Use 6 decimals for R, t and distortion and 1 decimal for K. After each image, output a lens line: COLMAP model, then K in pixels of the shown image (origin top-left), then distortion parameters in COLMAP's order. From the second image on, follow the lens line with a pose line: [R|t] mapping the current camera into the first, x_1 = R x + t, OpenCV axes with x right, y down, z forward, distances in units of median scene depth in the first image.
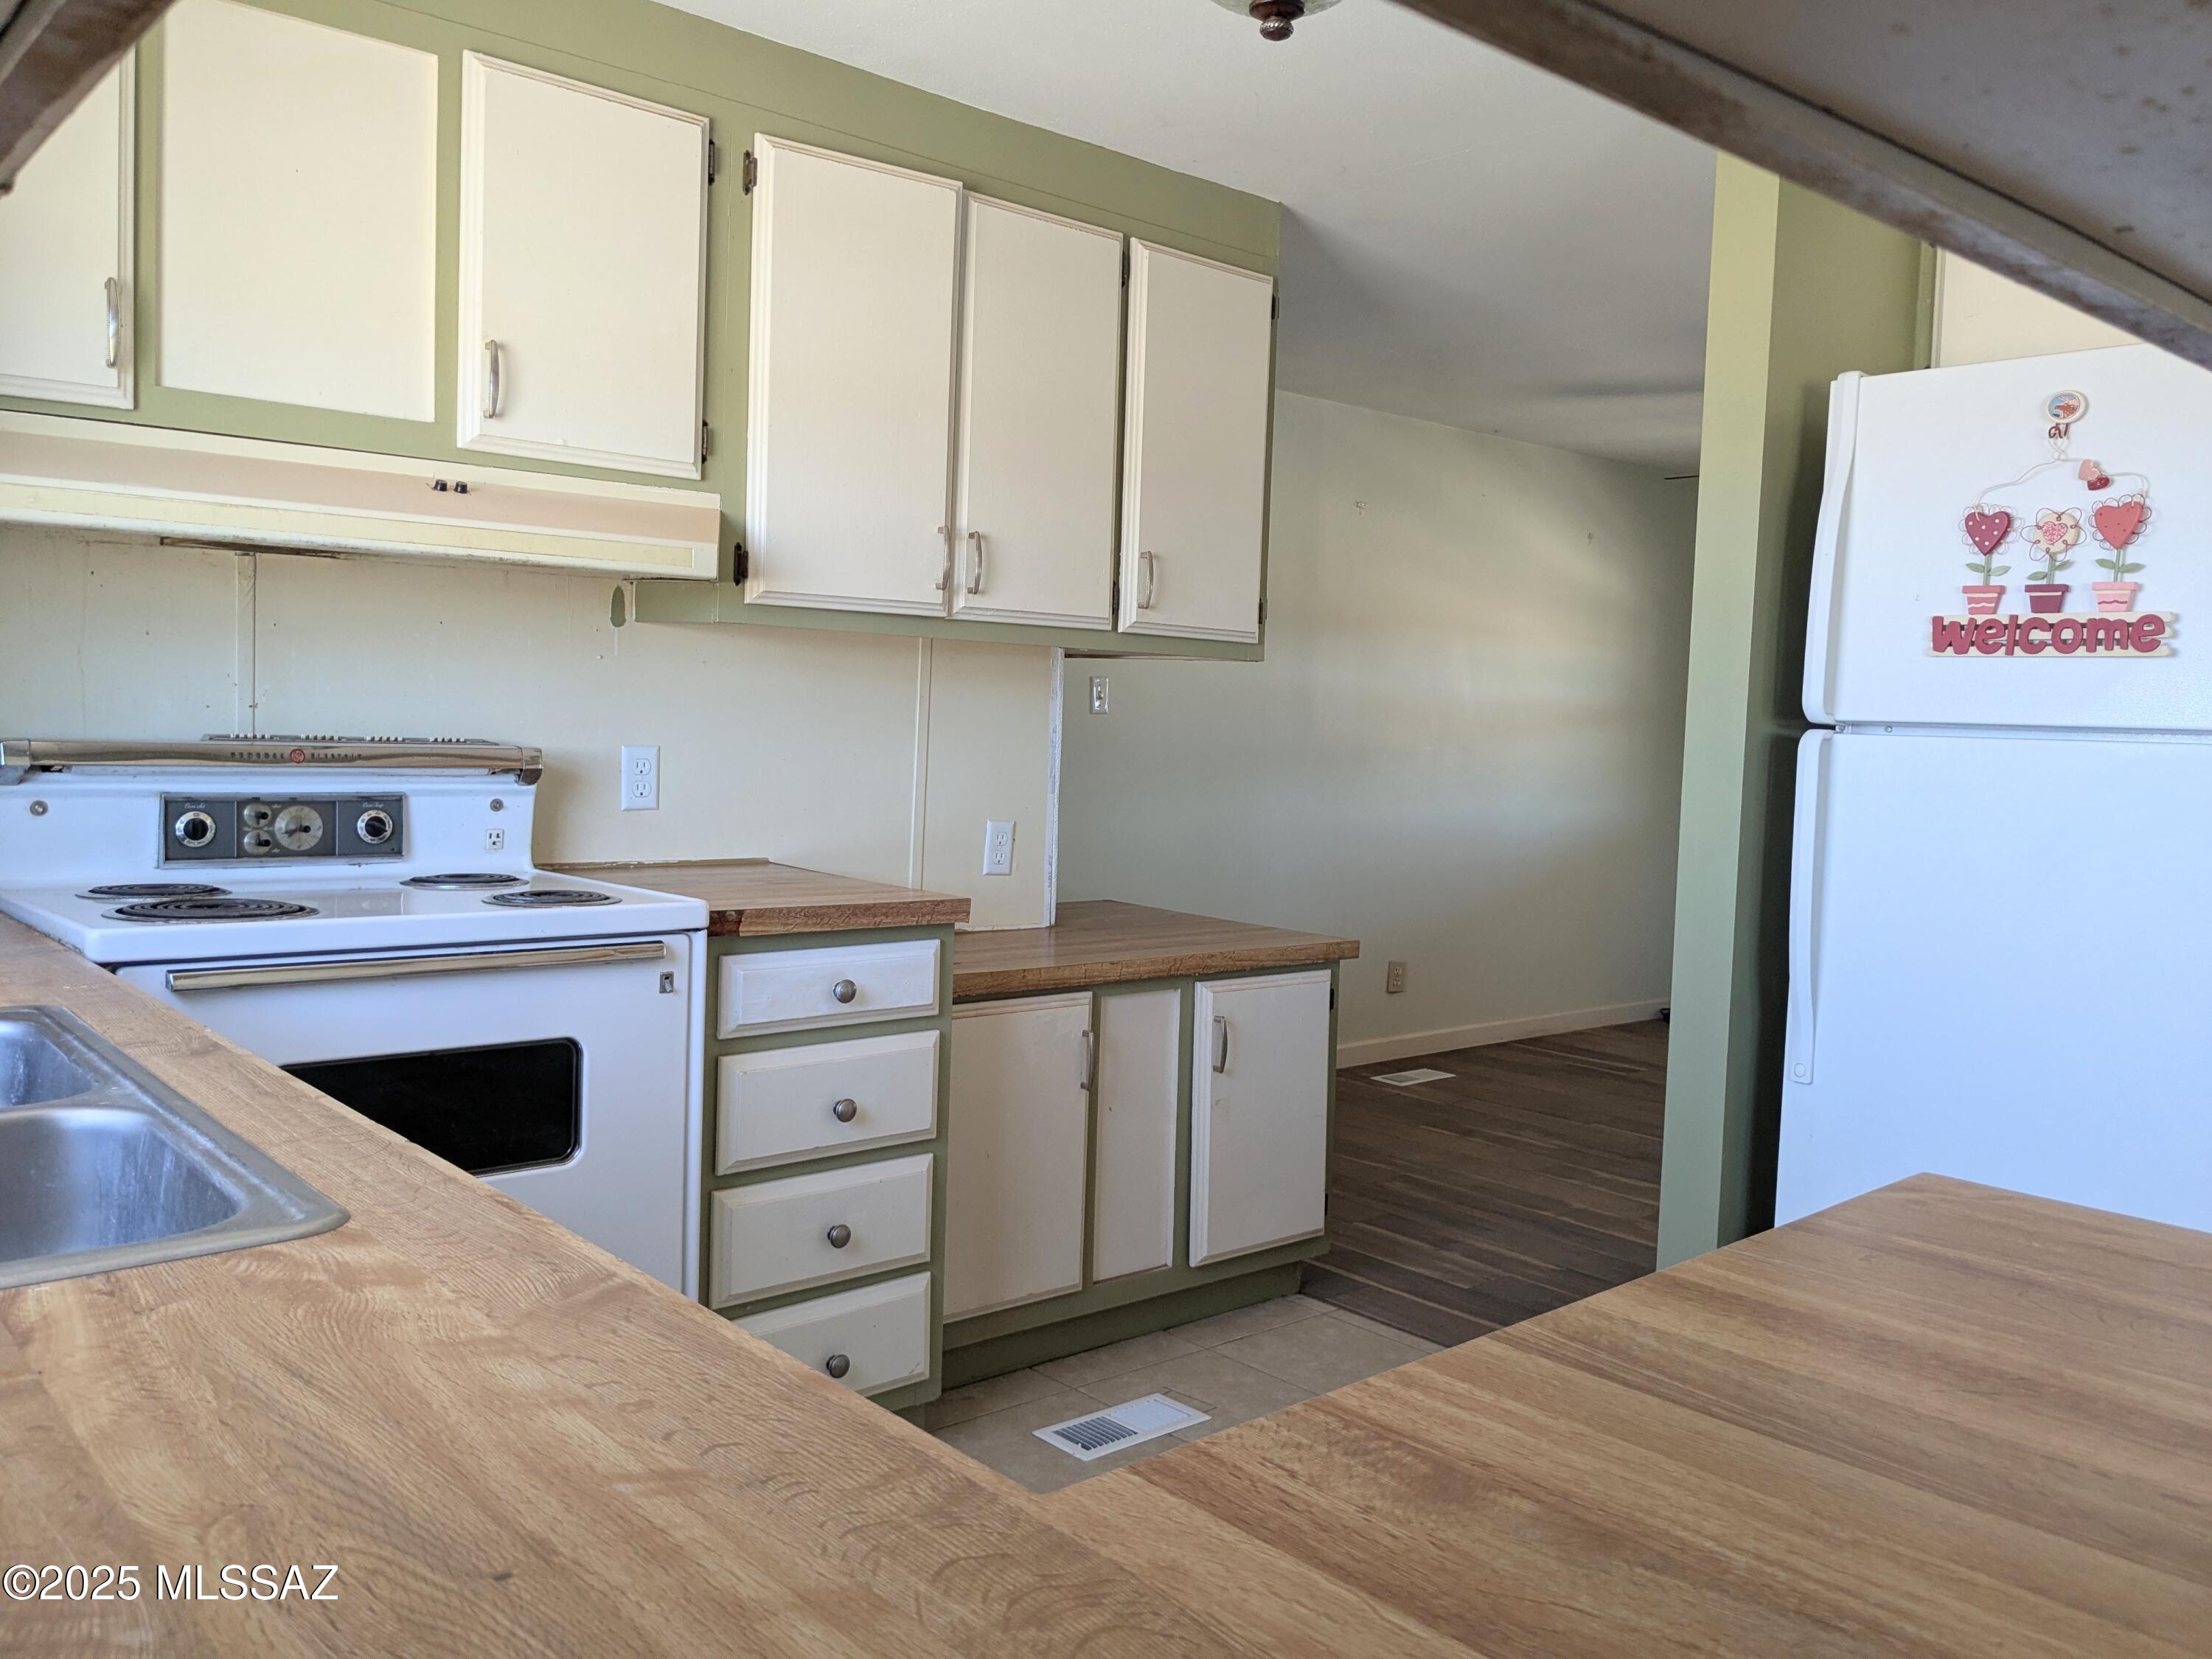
lens RADIAL K [[1773.4, 0, 1097.3], [0, 1773.4, 816.0], [0, 0, 1]] dist [0.079566, -0.001703]
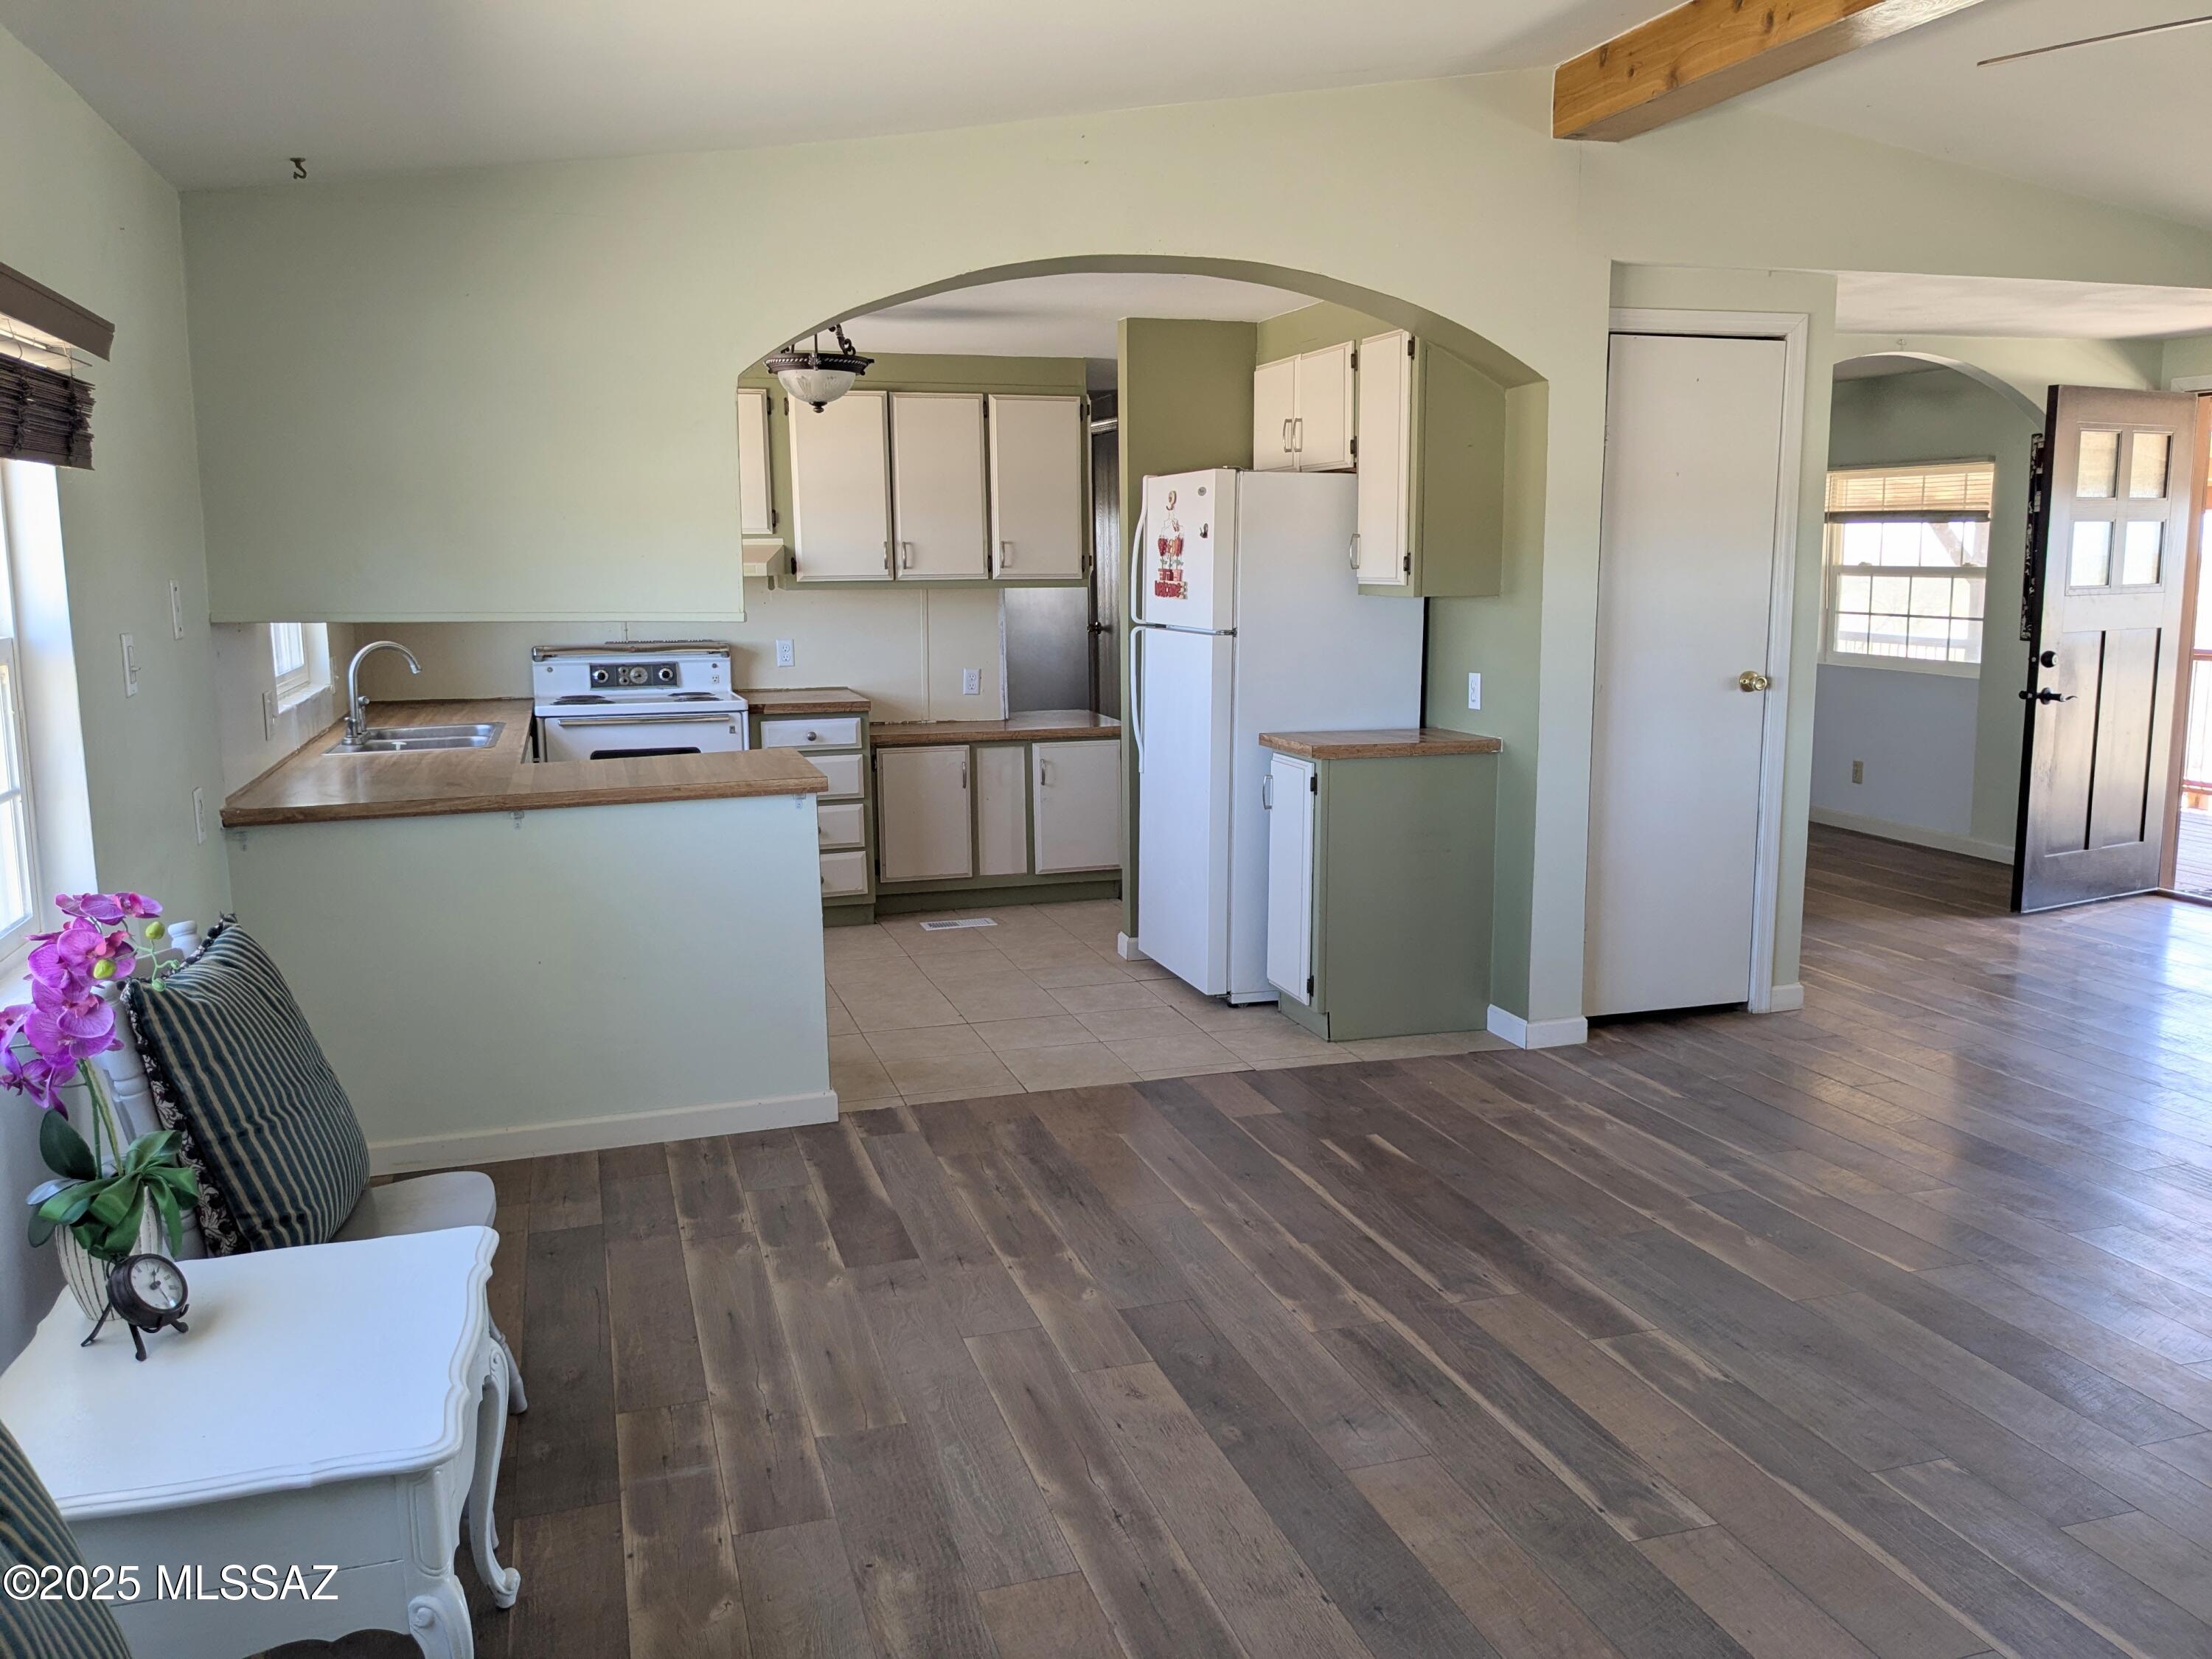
lens RADIAL K [[1773.4, 0, 1114.0], [0, 1773.4, 832.8], [0, 0, 1]] dist [0.079566, -0.001703]
pose [[0.913583, 0.021030, -0.406107, 1.253721], [0.017790, 0.995639, 0.091579, 0.008880], [0.406262, -0.090889, 0.909225, -1.128792]]
